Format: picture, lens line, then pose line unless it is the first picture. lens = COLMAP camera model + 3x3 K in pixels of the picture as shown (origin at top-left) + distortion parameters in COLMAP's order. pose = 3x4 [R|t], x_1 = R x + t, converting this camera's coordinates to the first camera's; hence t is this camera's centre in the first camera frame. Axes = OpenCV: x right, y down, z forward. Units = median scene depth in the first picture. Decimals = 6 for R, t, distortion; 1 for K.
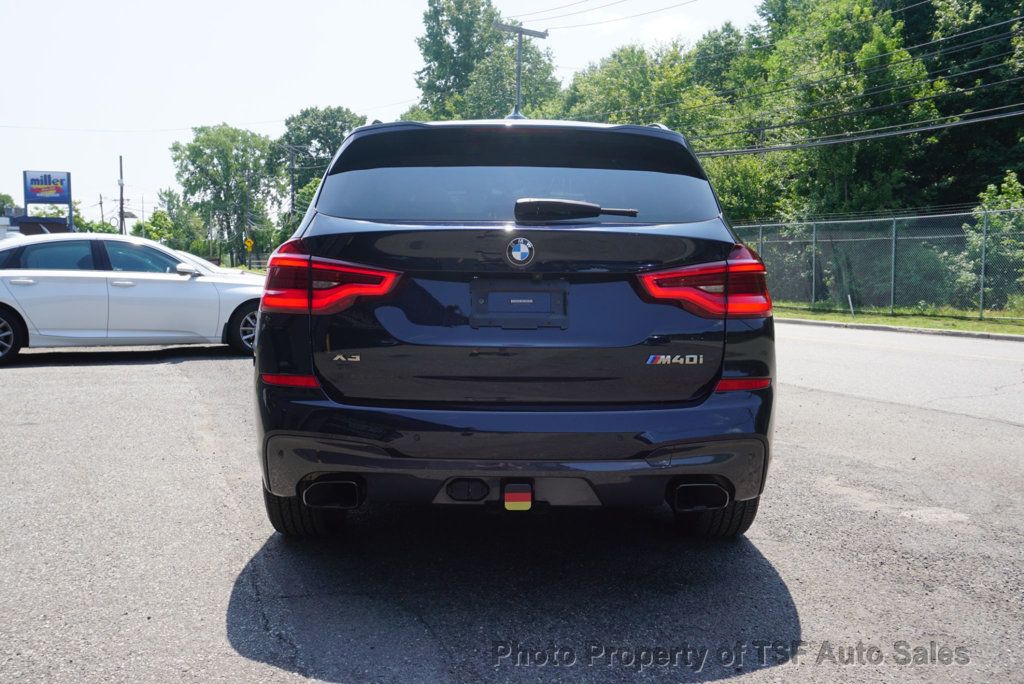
lens RADIAL K [[894.0, 0, 510.2], [0, 894.0, 347.8], [0, 0, 1]] dist [0.007267, -0.024960]
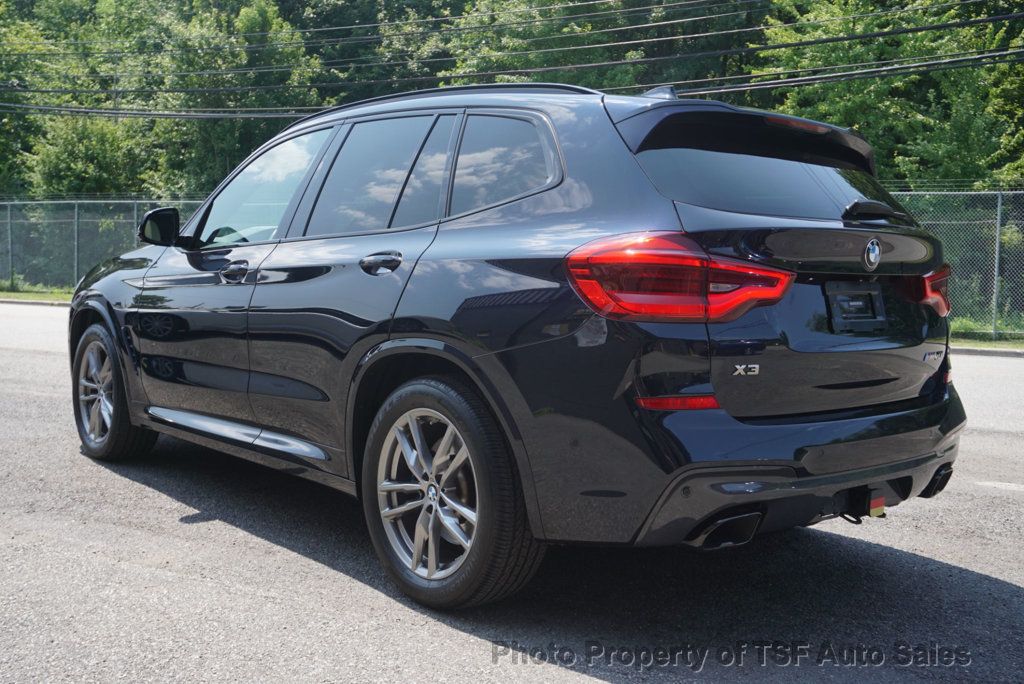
lens RADIAL K [[1032.0, 0, 511.4], [0, 1032.0, 338.8], [0, 0, 1]] dist [-0.011337, 0.000000]
pose [[0.764384, -0.035562, 0.643779, -0.289397], [0.038297, 0.999219, 0.009725, -0.011274], [-0.643623, 0.017221, 0.765149, 0.108330]]
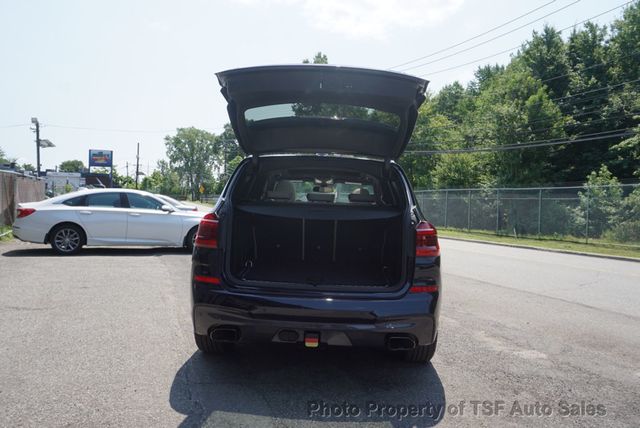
lens RADIAL K [[476.3, 0, 319.4], [0, 476.3, 219.2], [0, 0, 1]] dist [-0.019304, 0.001305]
pose [[0.998728, 0.032125, -0.038864, 0.014357], [-0.034414, 0.997621, -0.059739, -0.011820], [0.036853, 0.061001, 0.997457, -0.029743]]
